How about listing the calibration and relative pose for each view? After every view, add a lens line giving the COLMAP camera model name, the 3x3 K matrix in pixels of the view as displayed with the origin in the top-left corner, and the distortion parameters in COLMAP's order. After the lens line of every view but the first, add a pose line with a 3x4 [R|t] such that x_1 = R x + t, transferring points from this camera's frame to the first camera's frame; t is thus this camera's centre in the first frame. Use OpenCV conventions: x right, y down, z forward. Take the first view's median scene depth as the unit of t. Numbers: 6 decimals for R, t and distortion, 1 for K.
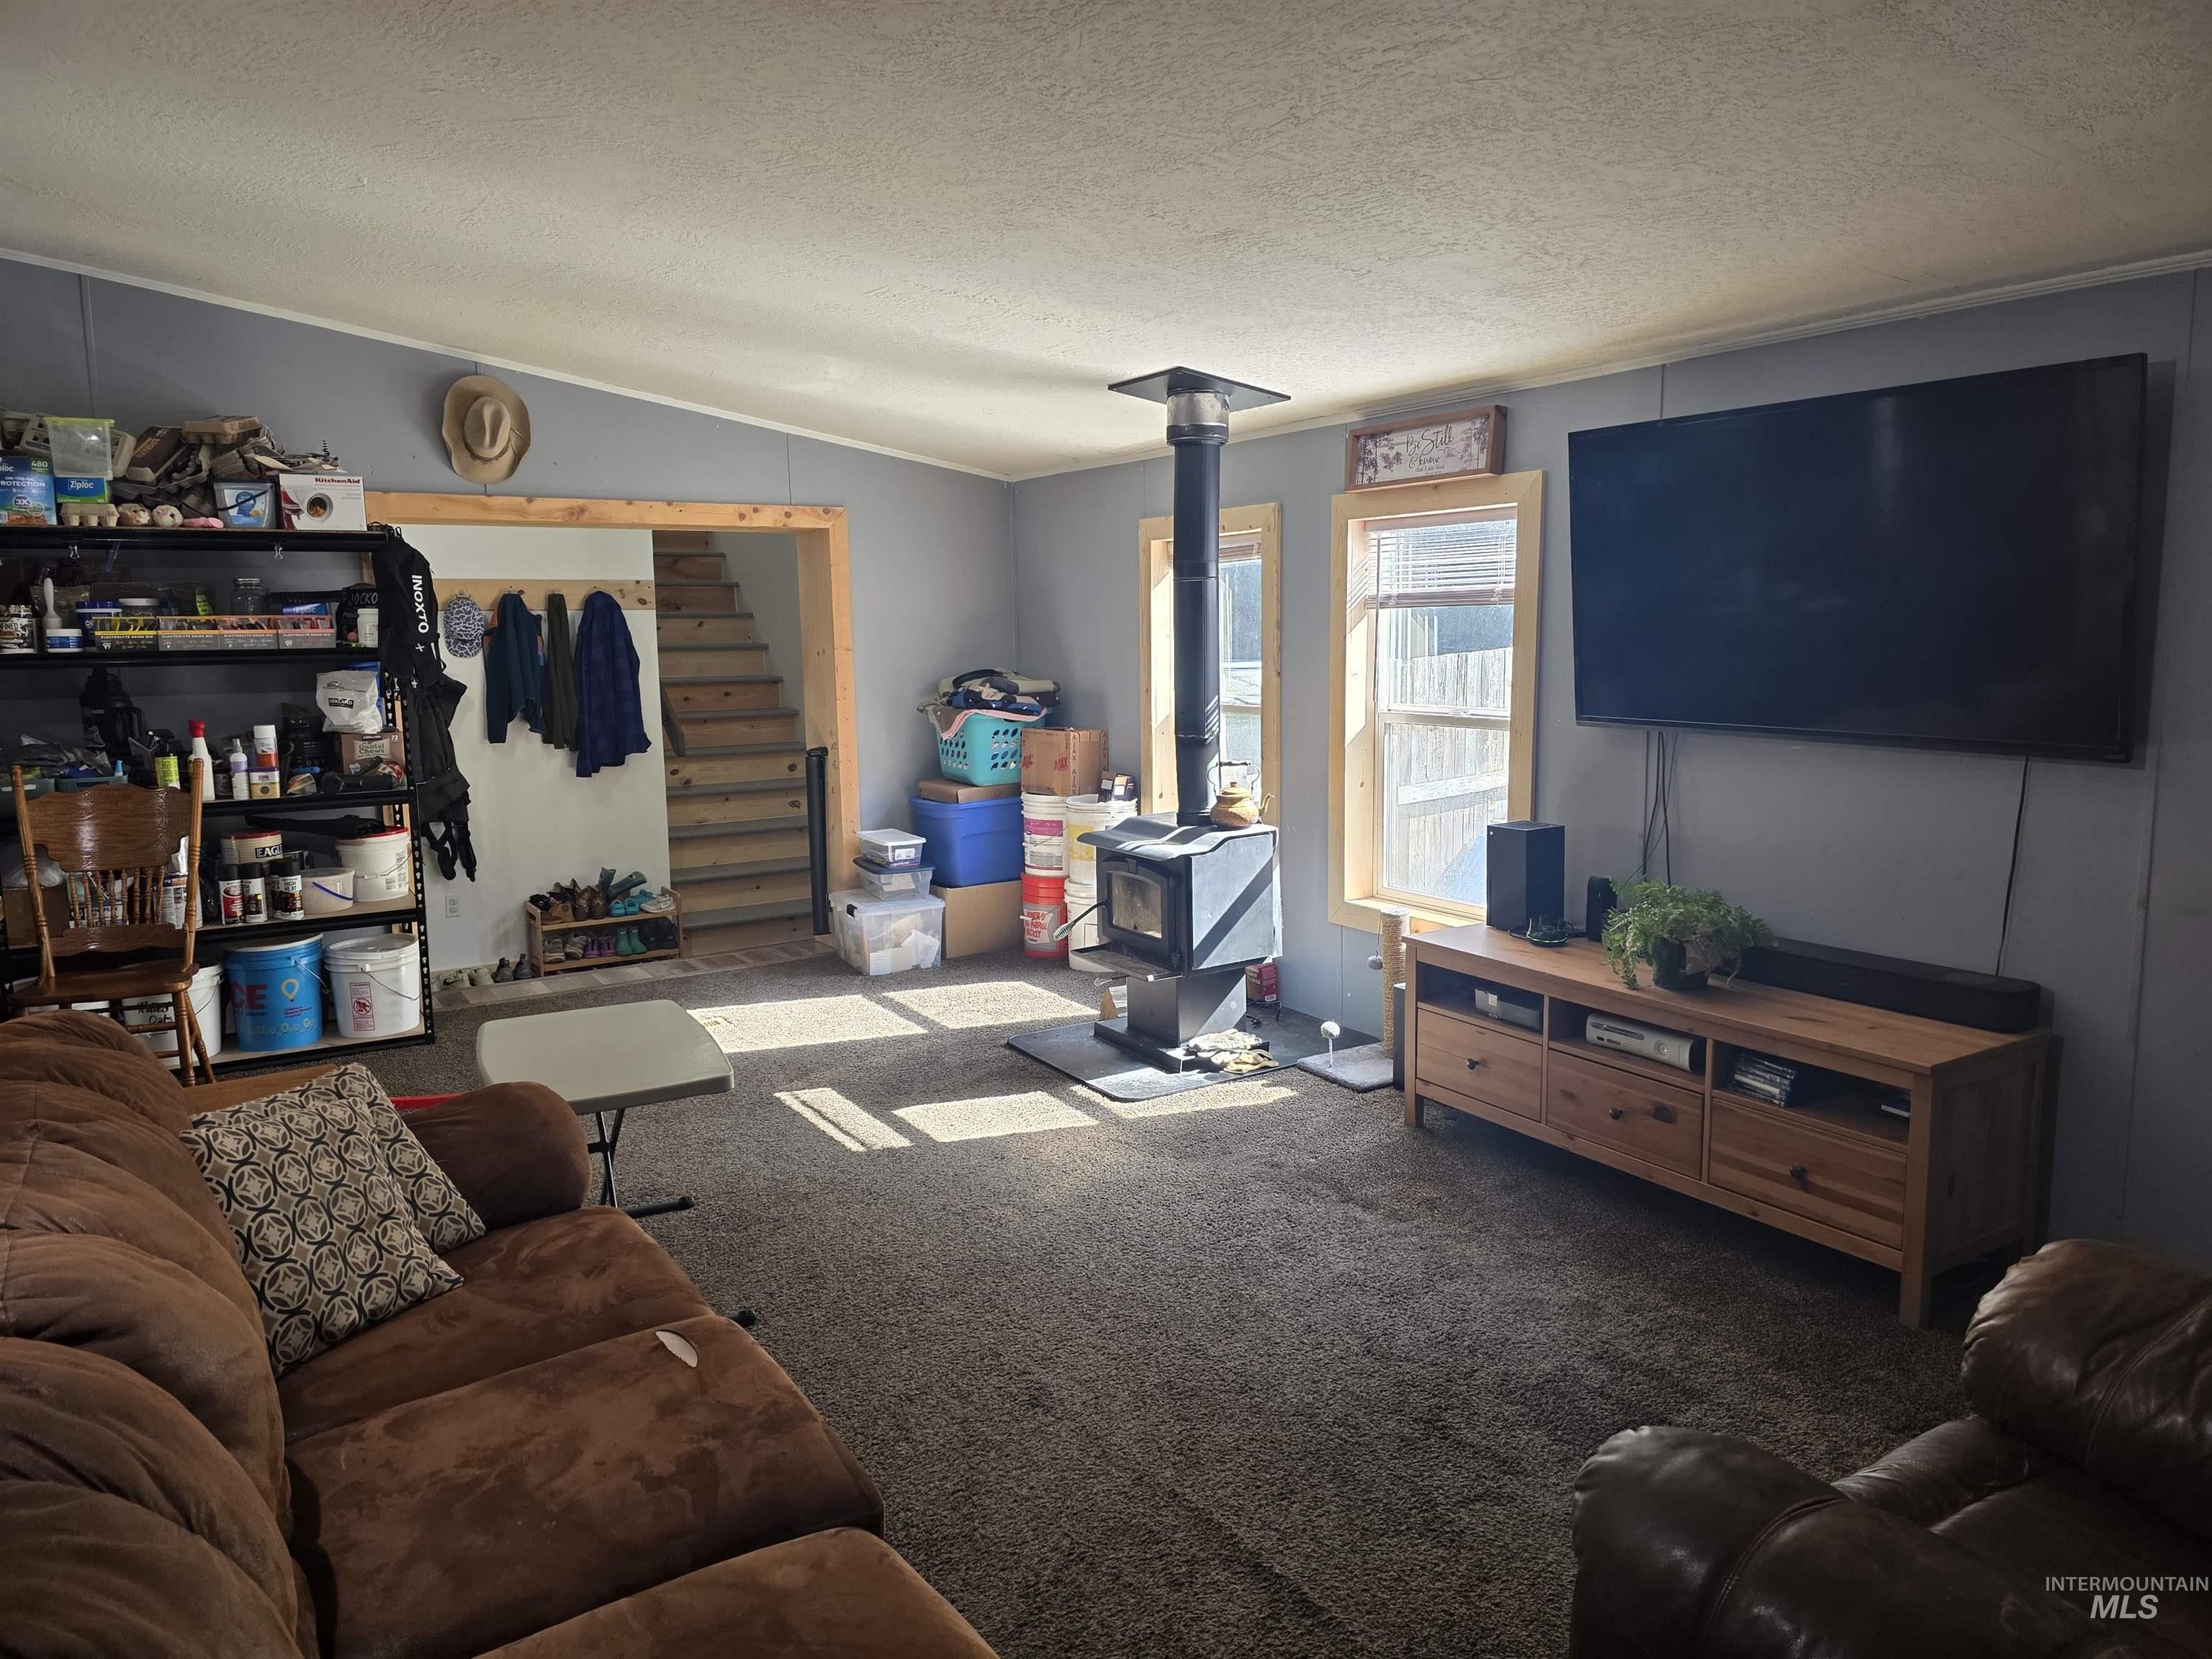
lens RADIAL K [[1473.2, 0, 1098.5], [0, 1473.2, 827.4], [0, 0, 1]] dist [0.052665, -0.053663]
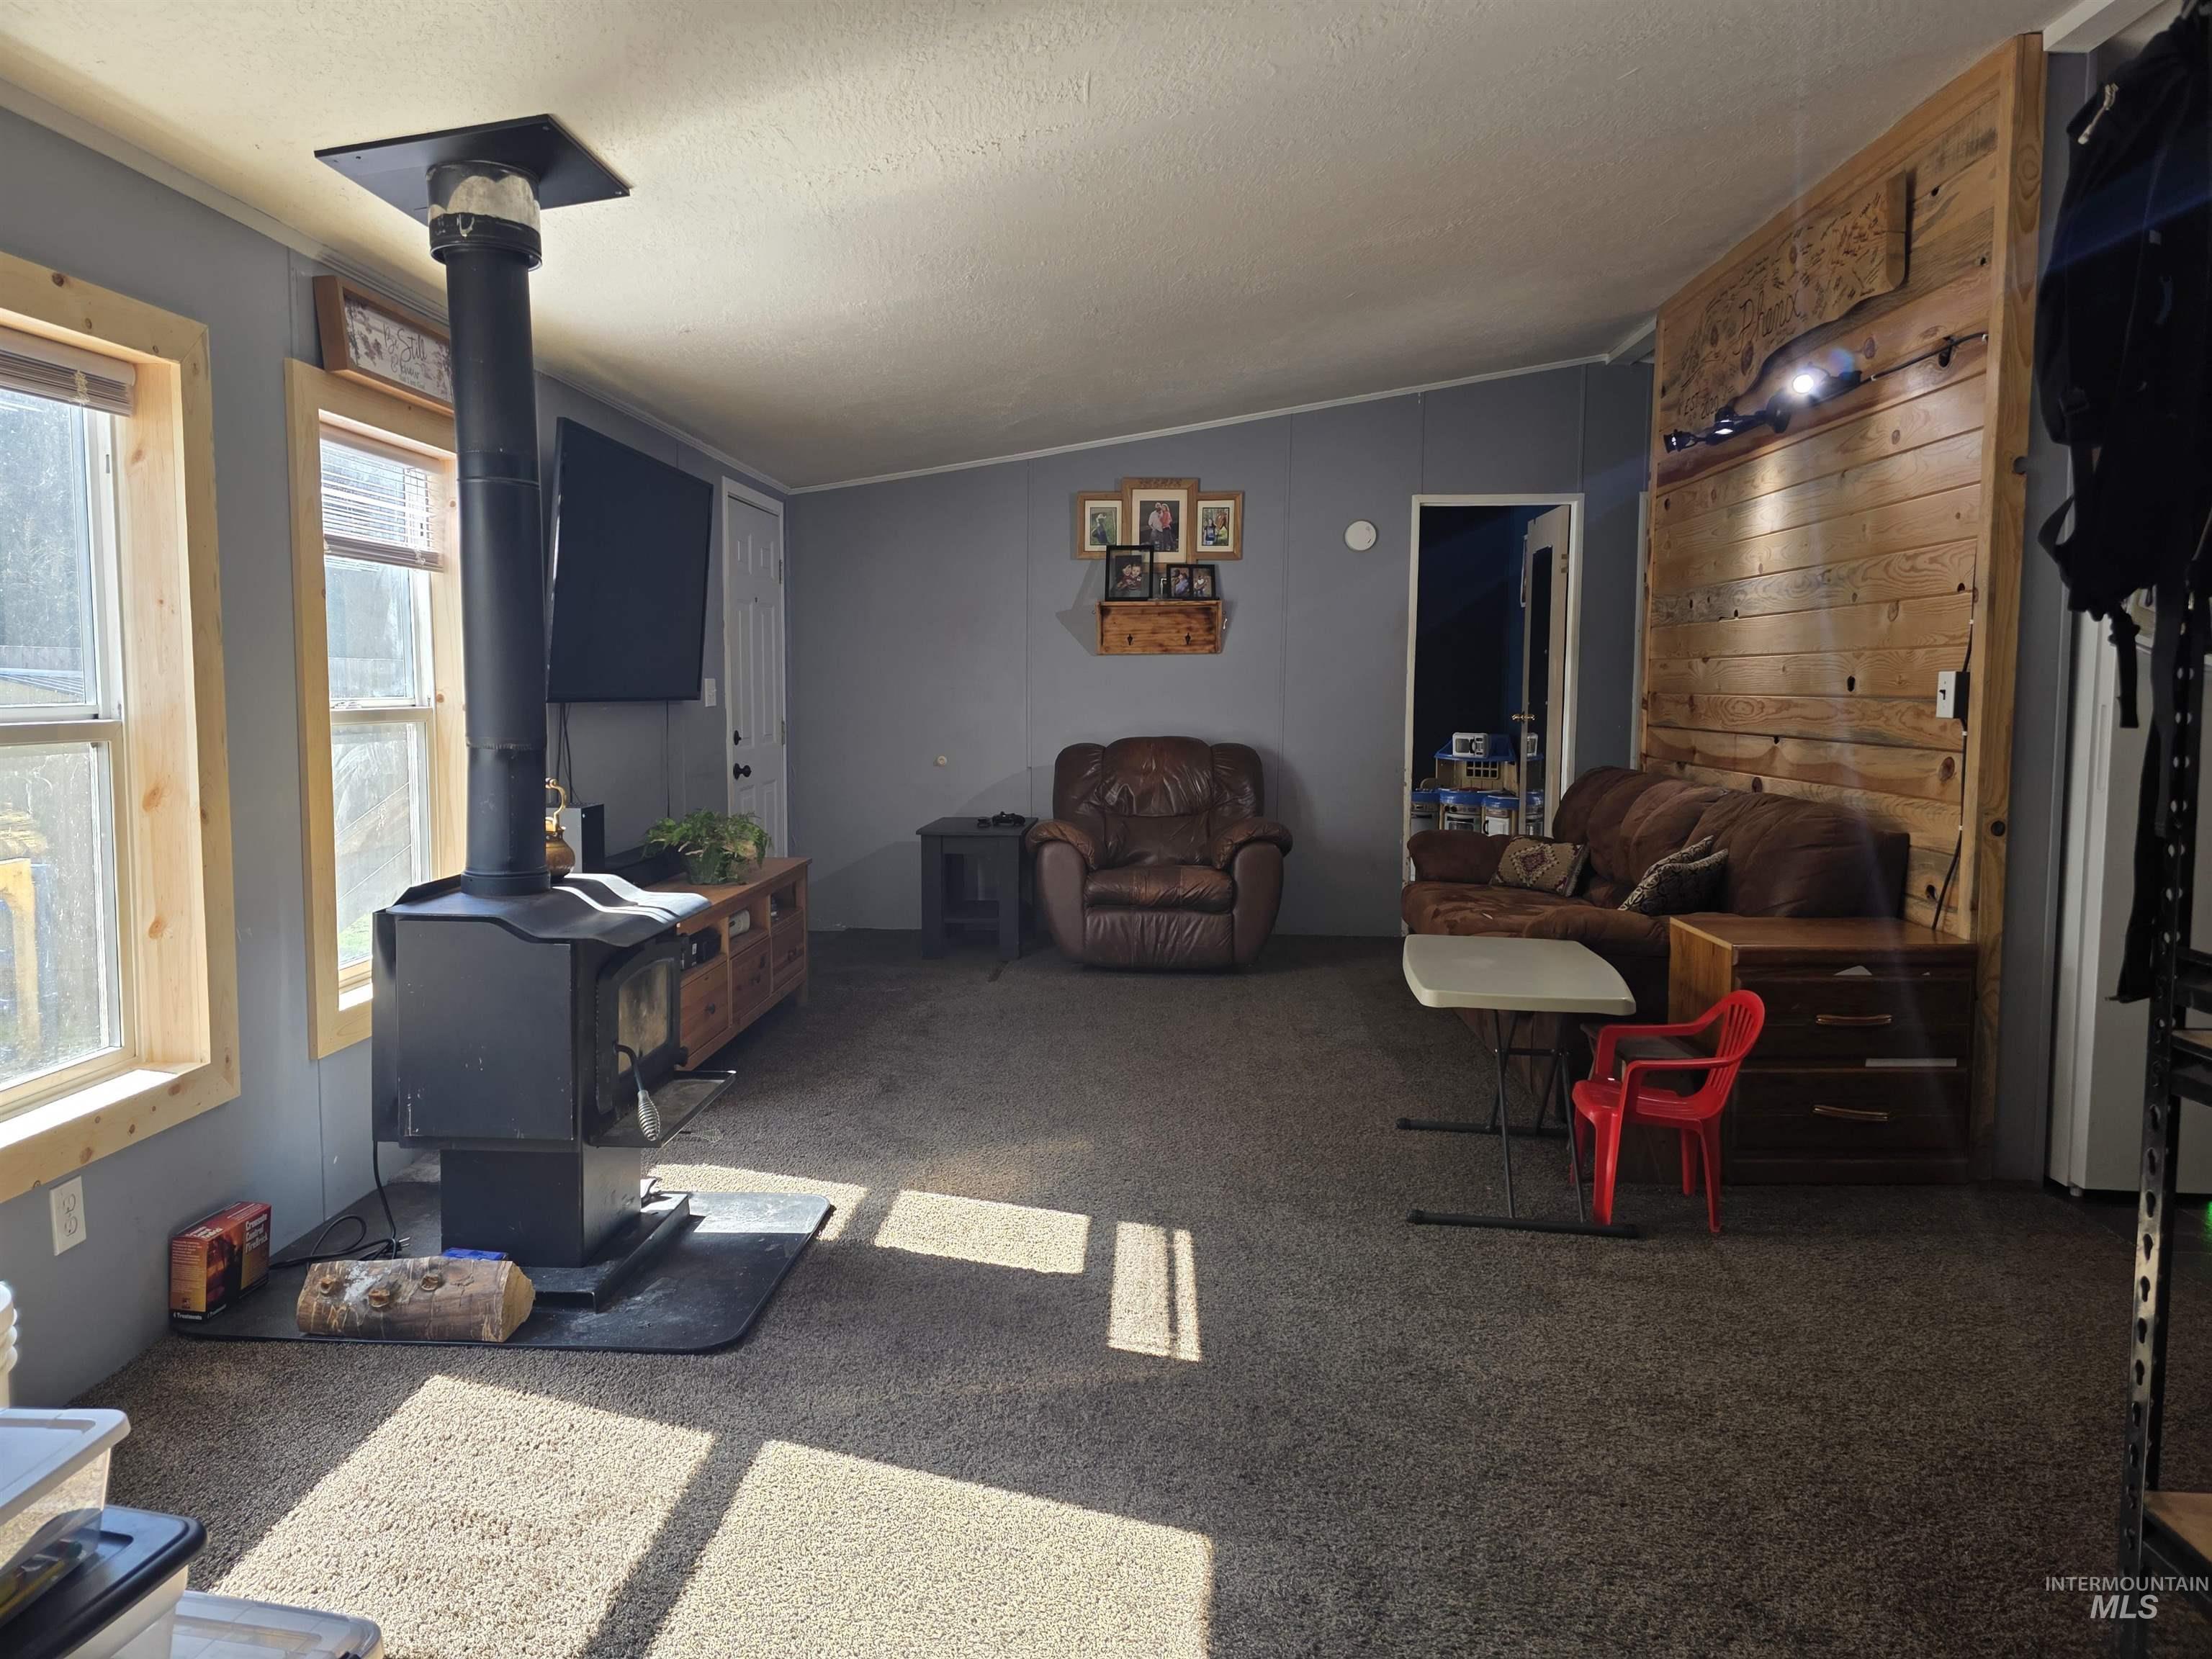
lens RADIAL K [[1473.2, 0, 1097.7], [0, 1473.2, 818.7], [0, 0, 1]] dist [0.052665, -0.053663]
pose [[-0.817883, -0.044323, 0.573675, -0.509790], [0.088526, 0.975464, 0.201577, -0.144691], [-0.568533, 0.215652, -0.793892, 1.440105]]
